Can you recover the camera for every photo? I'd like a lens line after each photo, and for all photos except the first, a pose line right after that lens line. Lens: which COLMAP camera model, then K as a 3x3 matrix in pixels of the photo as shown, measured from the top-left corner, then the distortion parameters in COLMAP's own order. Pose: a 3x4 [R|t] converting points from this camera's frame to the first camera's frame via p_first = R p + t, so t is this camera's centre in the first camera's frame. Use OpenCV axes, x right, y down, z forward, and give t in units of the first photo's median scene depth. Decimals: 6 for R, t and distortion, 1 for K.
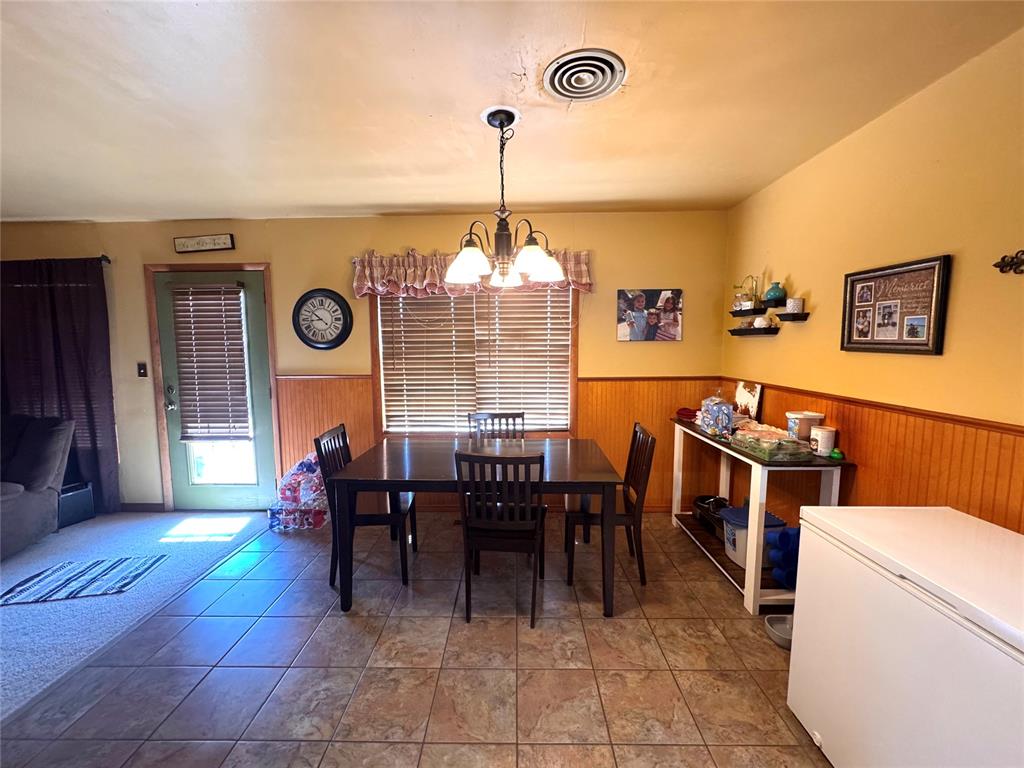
lens RADIAL K [[407.0, 0, 511.0], [0, 407.0, 386.0], [0, 0, 1]] dist [-0.002590, -0.000023]
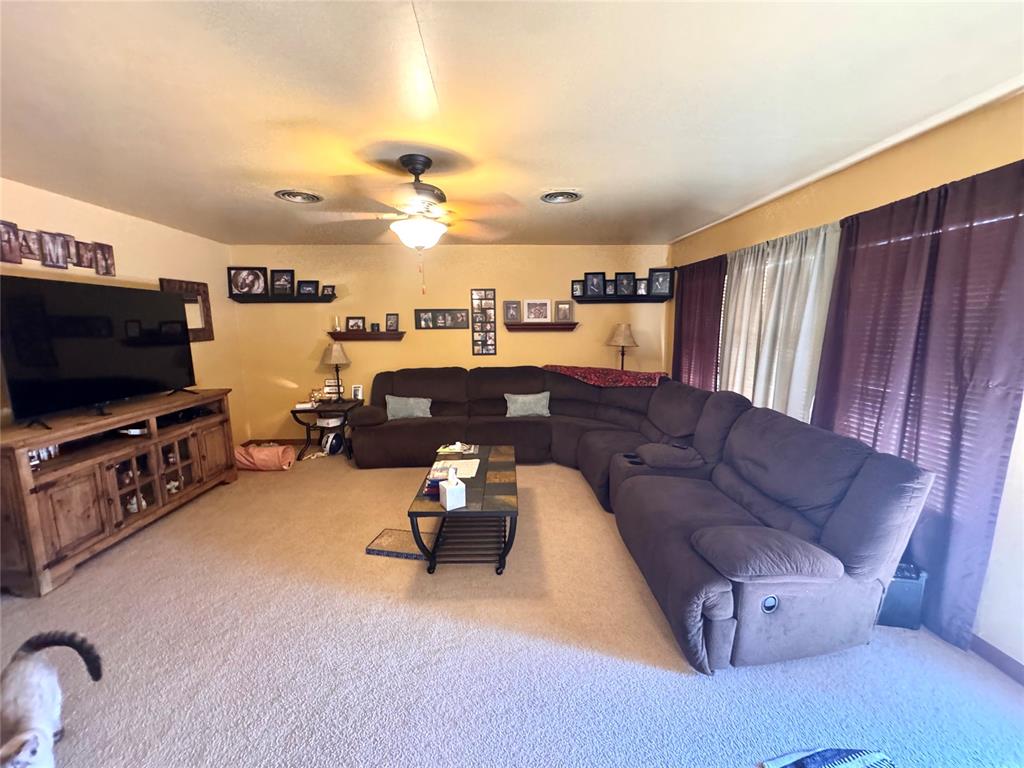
lens RADIAL K [[407.0, 0, 511.1], [0, 407.0, 387.9], [0, 0, 1]] dist [-0.002590, -0.000023]
pose [[0.053163, 0.160028, -0.985680, -0.540705], [-0.096221, 0.983304, 0.154453, -0.053002], [0.993939, 0.086632, 0.067674, 0.352259]]
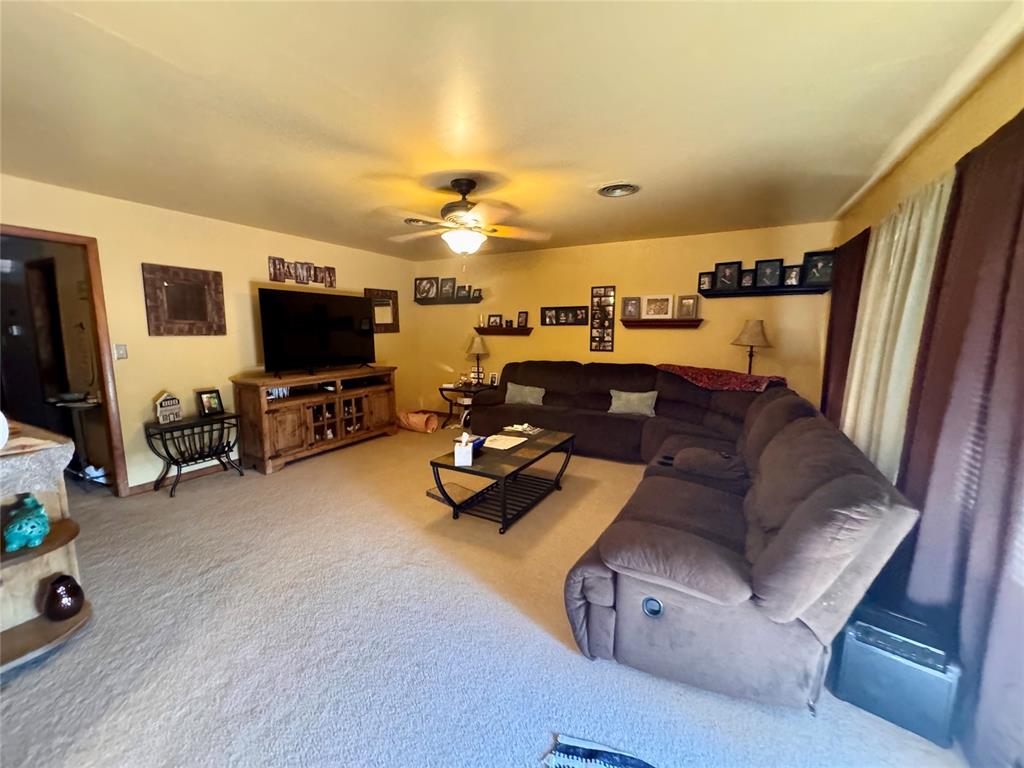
lens RADIAL K [[407.0, 0, 511.0], [0, 407.0, 387.6], [0, 0, 1]] dist [-0.002590, -0.000023]
pose [[-0.460715, 0.132984, -0.877529, -0.525965], [-0.089625, 0.976687, 0.195065, -0.065509], [0.883011, 0.168518, -0.438055, 0.744570]]
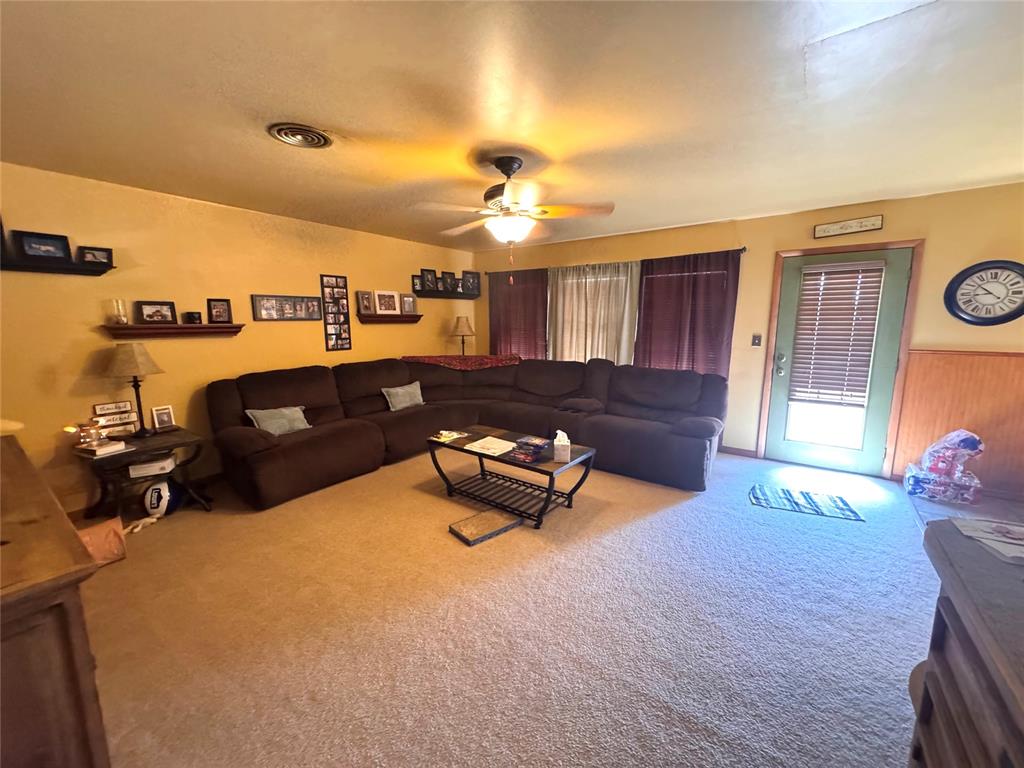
lens RADIAL K [[407.0, 0, 510.3], [0, 407.0, 385.8], [0, 0, 1]] dist [-0.002590, -0.000023]
pose [[0.813710, 0.096392, -0.573223, -0.814246], [-0.061573, 0.994900, 0.079895, 0.045450], [0.578001, -0.029716, 0.815495, -0.432987]]
